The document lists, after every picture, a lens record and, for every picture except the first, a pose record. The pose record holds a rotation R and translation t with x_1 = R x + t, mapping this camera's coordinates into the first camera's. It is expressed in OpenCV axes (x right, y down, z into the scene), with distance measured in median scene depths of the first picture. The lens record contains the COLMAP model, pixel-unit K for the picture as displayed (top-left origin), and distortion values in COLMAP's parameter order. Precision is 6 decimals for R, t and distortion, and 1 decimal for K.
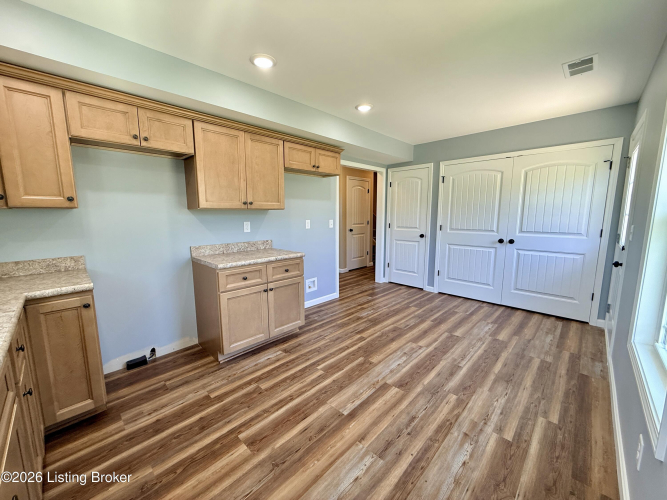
lens RADIAL K [[265.6, 0, 326.9], [0, 265.6, 248.0], [0, 0, 1]] dist [0.000083, -0.000309]
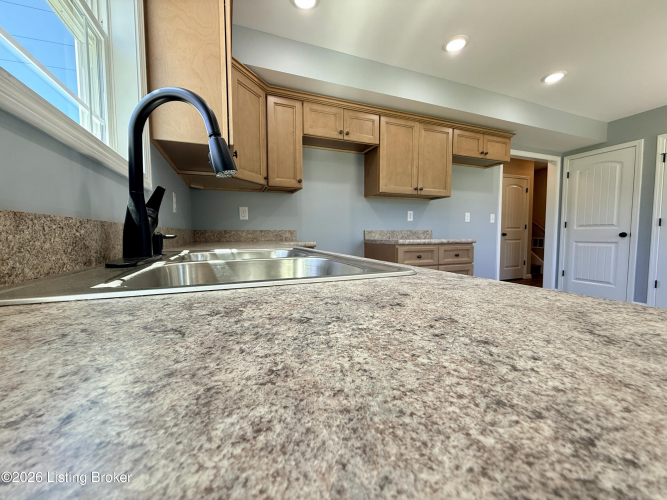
lens RADIAL K [[265.6, 0, 329.3], [0, 265.6, 248.9], [0, 0, 1]] dist [0.000083, -0.000309]
pose [[0.912380, 0.021265, -0.408792, -0.185129], [-0.049285, 0.997092, -0.058130, 0.145084], [0.406367, 0.073184, 0.910774, -0.080617]]
